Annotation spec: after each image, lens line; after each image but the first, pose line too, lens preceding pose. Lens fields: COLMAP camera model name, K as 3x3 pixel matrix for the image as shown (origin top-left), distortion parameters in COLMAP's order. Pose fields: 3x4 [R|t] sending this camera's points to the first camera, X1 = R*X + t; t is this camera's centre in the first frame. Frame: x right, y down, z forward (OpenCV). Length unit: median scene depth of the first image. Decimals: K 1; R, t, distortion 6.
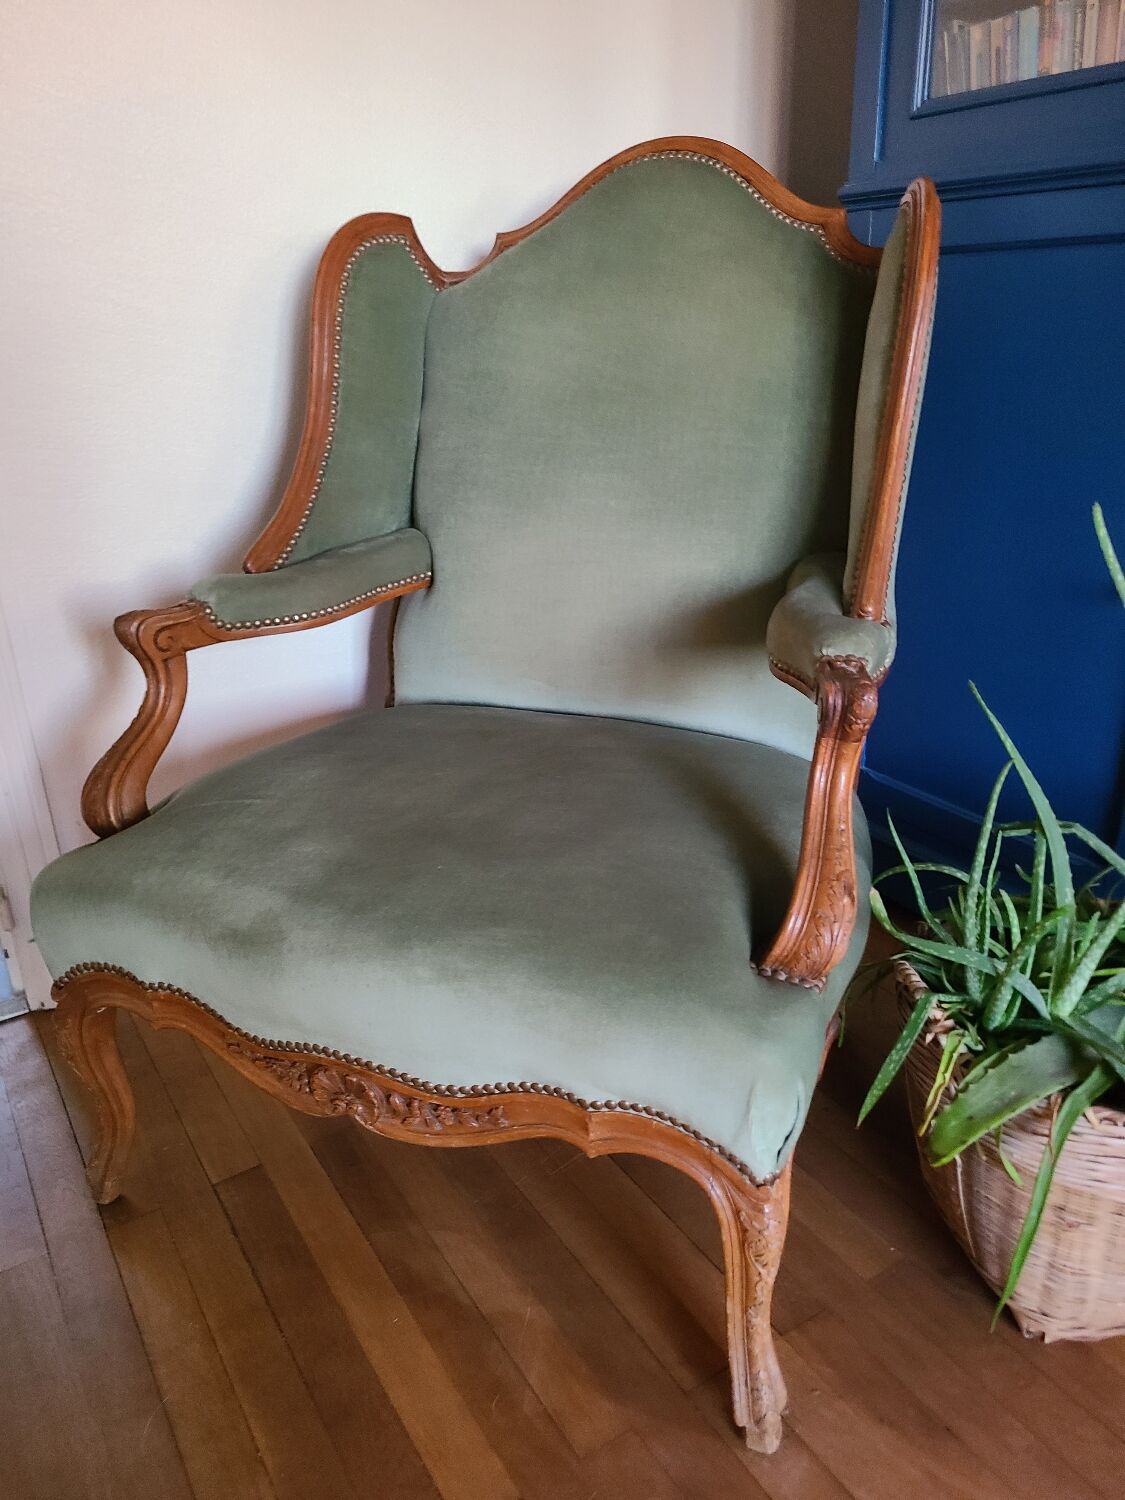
lens RADIAL K [[1127.8, 0, 585.3], [0, 1127.8, 751.8], [0, 0, 1]] dist [0.057974, -0.046865]
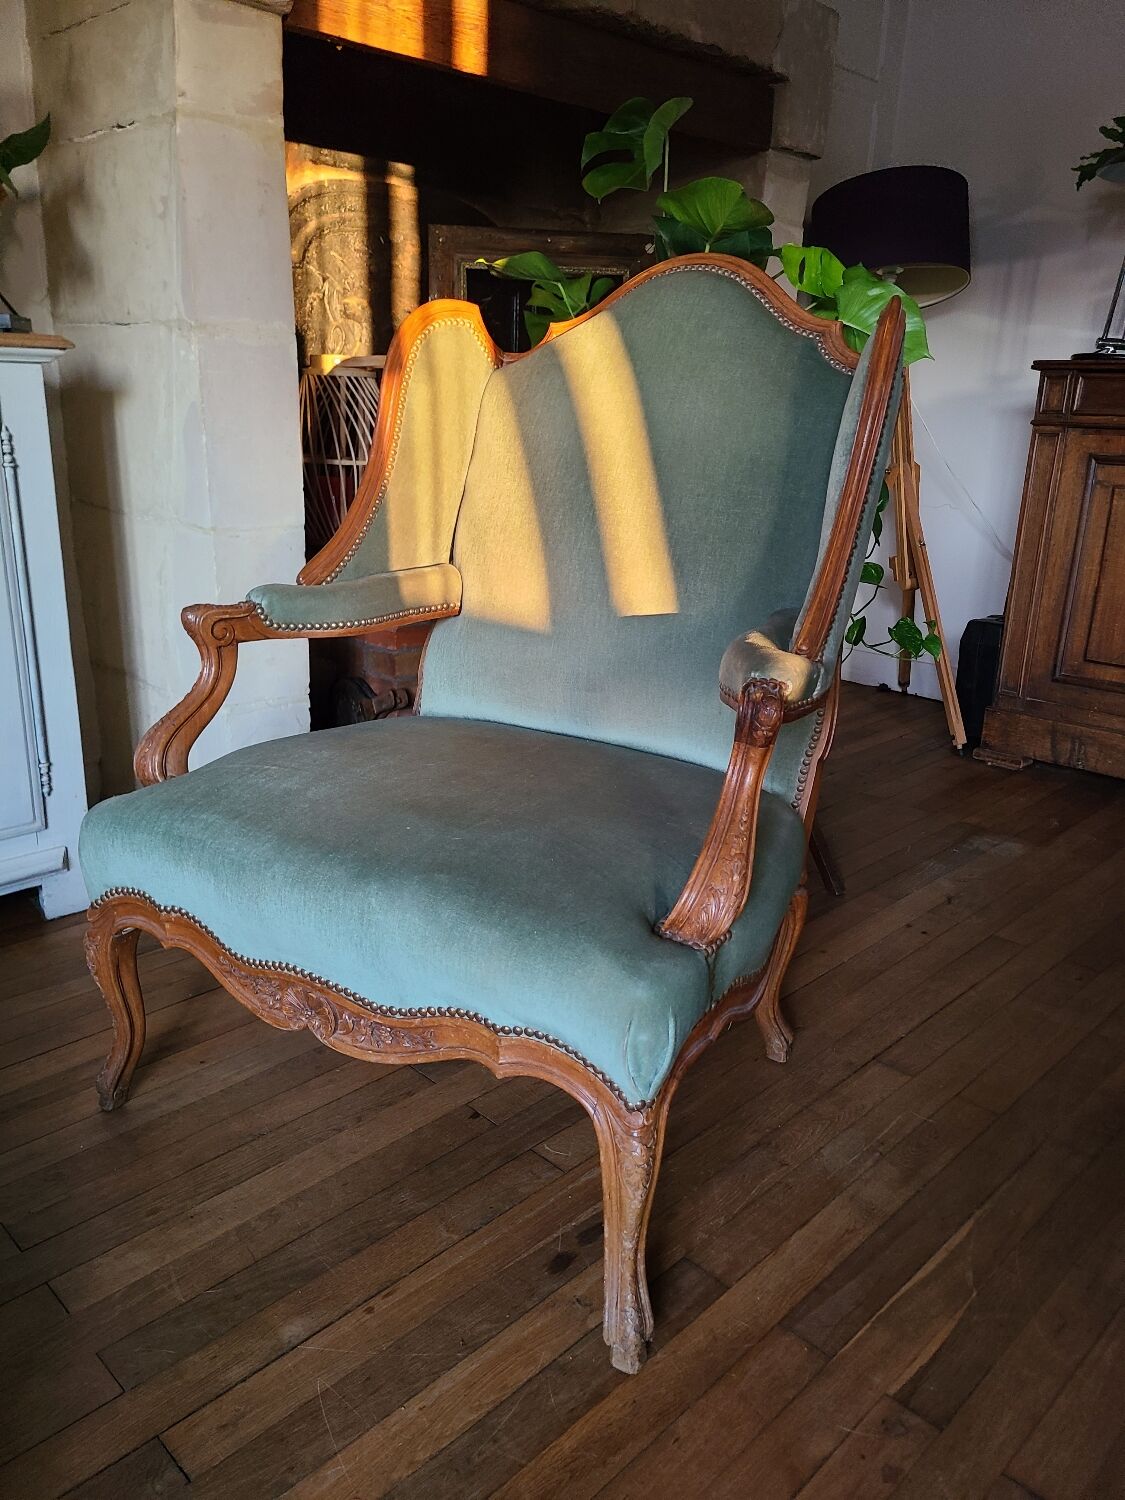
lens RADIAL K [[1119.8, 0, 570.3], [0, 1119.8, 753.4], [0, 0, 1]] dist [0.053796, -0.056568]
pose [[0.990733, 0.097385, -0.094683, 0.144170], [-0.104975, 0.991349, -0.078781, 0.103083], [0.086192, 0.087991, 0.992385, -0.155963]]
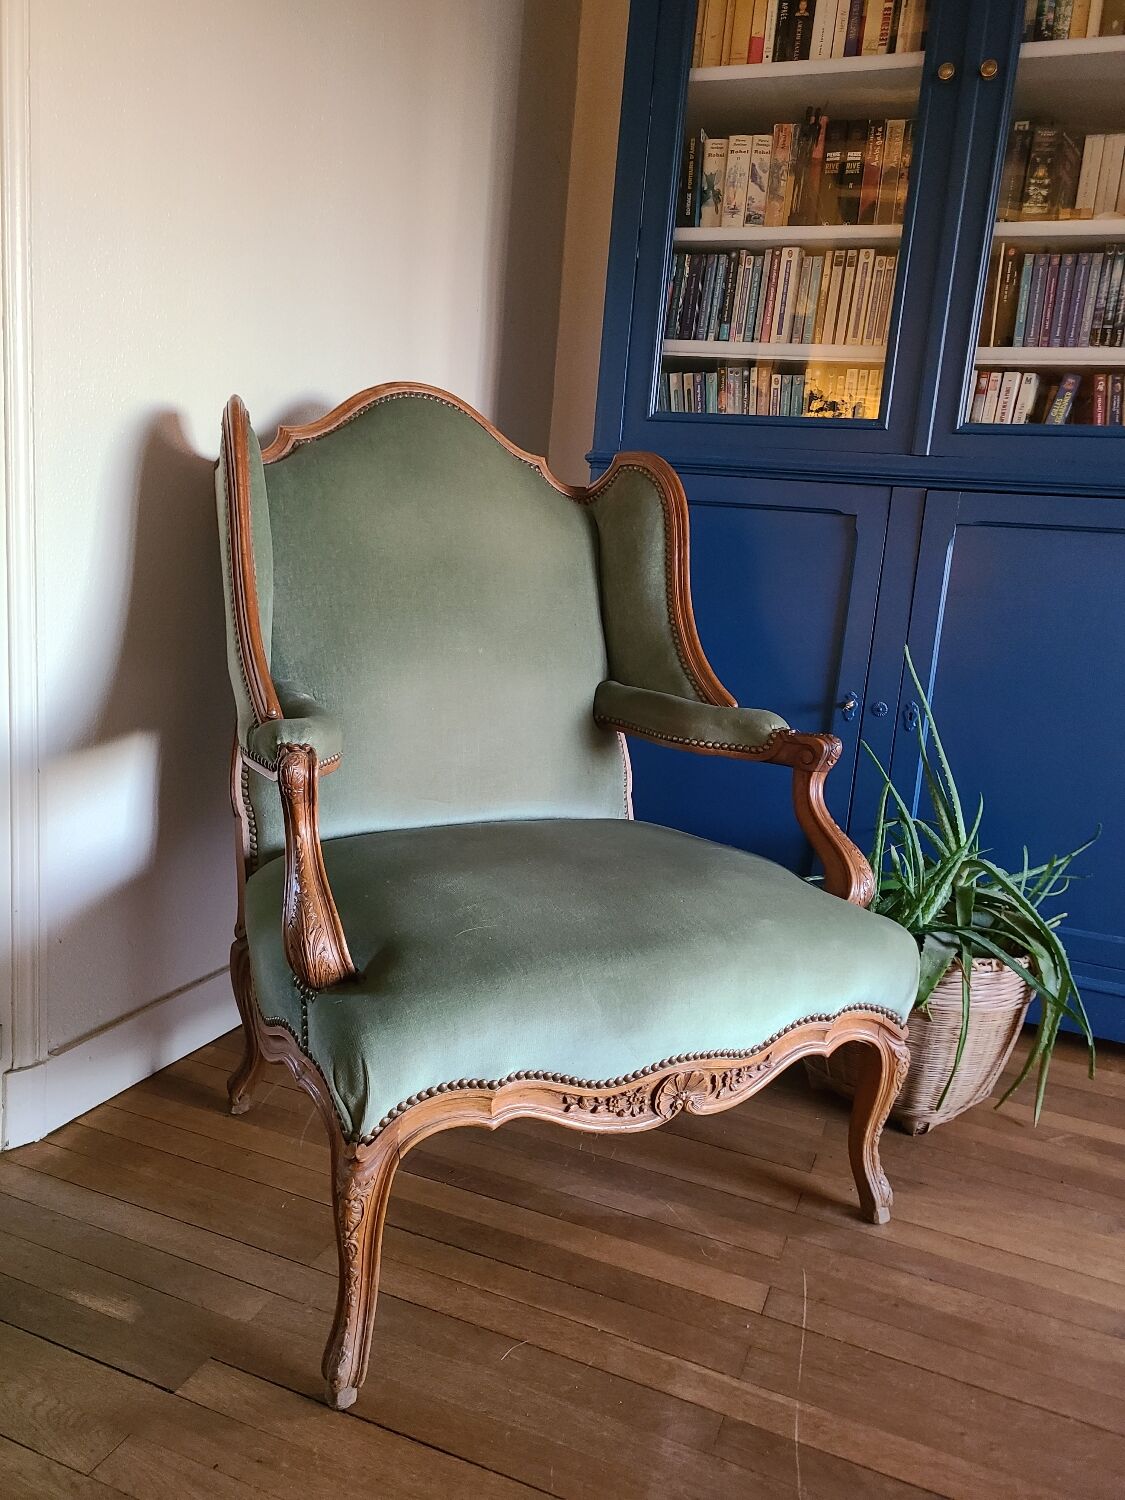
lens RADIAL K [[1122.5, 0, 556.7], [0, 1122.5, 739.8], [0, 0, 1]] dist [0.039986, -0.007602]
pose [[0.809370, -0.009935, 0.587215, -1.066772], [0.118131, 0.982176, -0.146205, 0.136098], [-0.575295, 0.187702, 0.796117, -0.123489]]
